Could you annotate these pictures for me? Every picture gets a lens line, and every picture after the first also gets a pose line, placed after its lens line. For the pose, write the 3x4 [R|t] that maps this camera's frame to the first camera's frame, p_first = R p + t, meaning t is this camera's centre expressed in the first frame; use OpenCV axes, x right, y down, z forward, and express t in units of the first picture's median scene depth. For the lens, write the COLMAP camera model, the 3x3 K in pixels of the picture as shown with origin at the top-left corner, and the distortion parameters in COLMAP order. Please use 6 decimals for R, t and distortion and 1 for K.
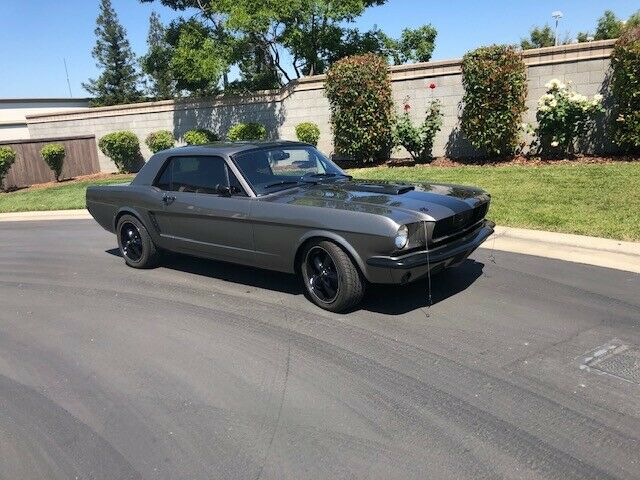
lens RADIAL K [[526.4, 0, 318.1], [0, 526.4, 241.0], [0, 0, 1]] dist [0.031329, -0.006844]
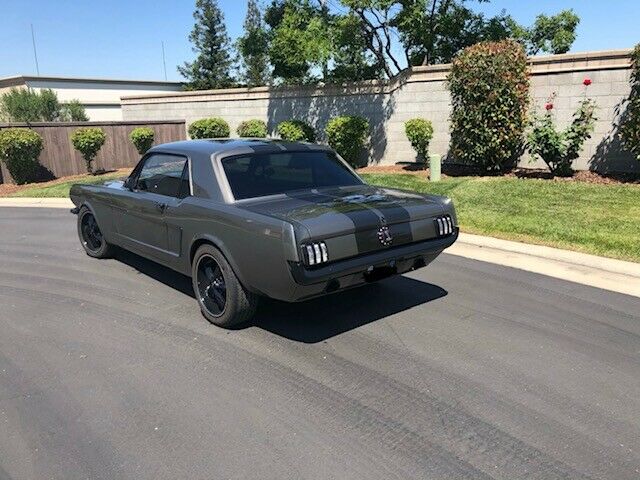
lens RADIAL K [[526.4, 0, 323.4], [0, 526.4, 246.1], [0, 0, 1]] dist [0.031329, -0.006844]
pose [[0.988274, 0.084380, -0.127258, -0.044637], [-0.081775, 0.996323, 0.025568, -0.023745], [0.128947, -0.014861, 0.991540, 0.106213]]
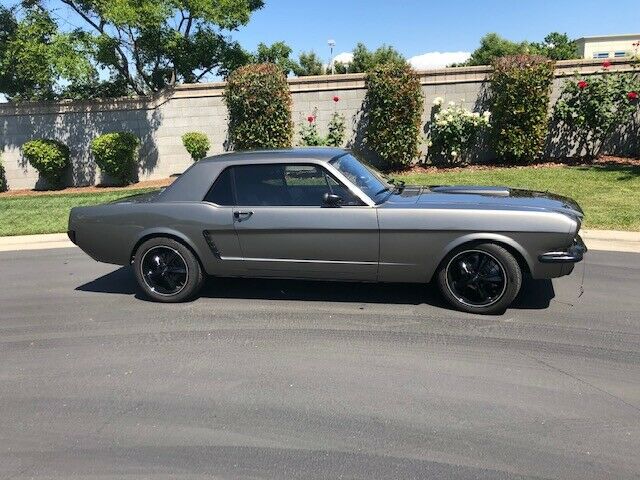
lens RADIAL K [[526.4, 0, 323.8], [0, 526.4, 242.8], [0, 0, 1]] dist [0.031329, -0.006844]
pose [[0.897933, -0.077201, 0.433309, -0.211660], [0.088210, 0.996088, -0.005325, -0.006951], [-0.431203, 0.043004, 0.901230, 0.069185]]
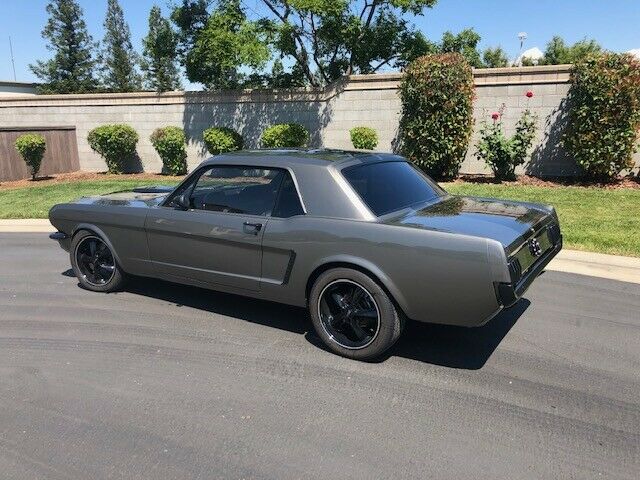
lens RADIAL K [[526.4, 0, 322.2], [0, 526.4, 244.0], [0, 0, 1]] dist [0.031329, -0.006844]
pose [[0.988555, 0.027252, 0.148380, -0.192712], [-0.026375, 0.999621, -0.007880, -0.021087], [-0.148538, 0.003876, 0.988899, 0.136578]]
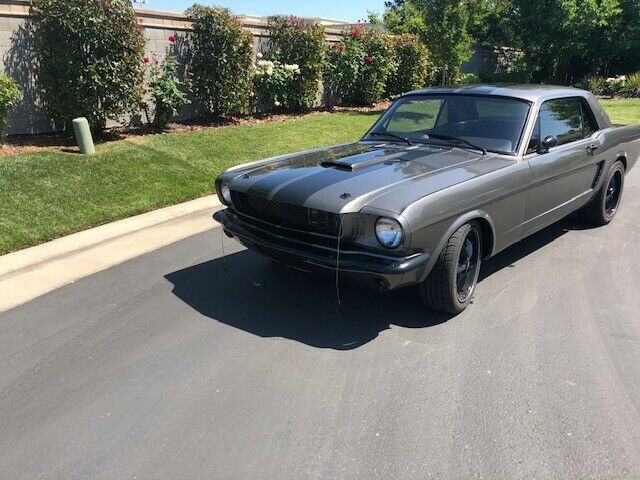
lens RADIAL K [[526.4, 0, 322.4], [0, 526.4, 234.4], [0, 0, 1]] dist [0.031329, -0.006844]
pose [[0.065460, -0.231349, 0.970666, -0.534392], [0.222402, 0.951666, 0.211822, -0.088019], [-0.972755, 0.202012, 0.113748, 0.555279]]
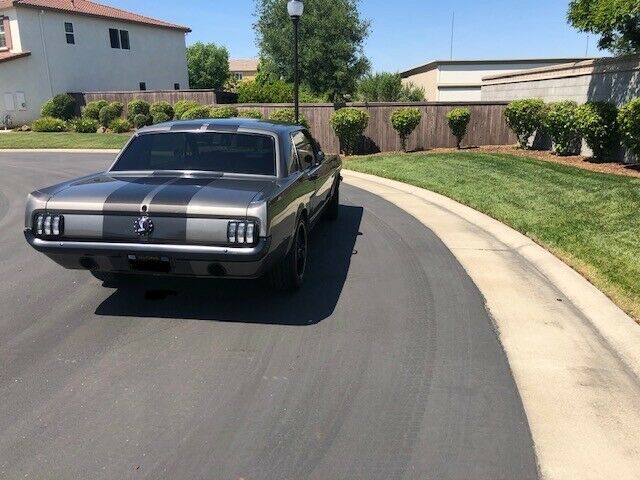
lens RADIAL K [[526.4, 0, 322.9], [0, 526.4, 237.9], [0, 0, 1]] dist [0.031329, -0.006844]
pose [[0.539880, 0.269789, -0.797335, 0.203492], [-0.218091, 0.959731, 0.177067, -0.083368], [0.812998, 0.078297, 0.576978, 0.306520]]
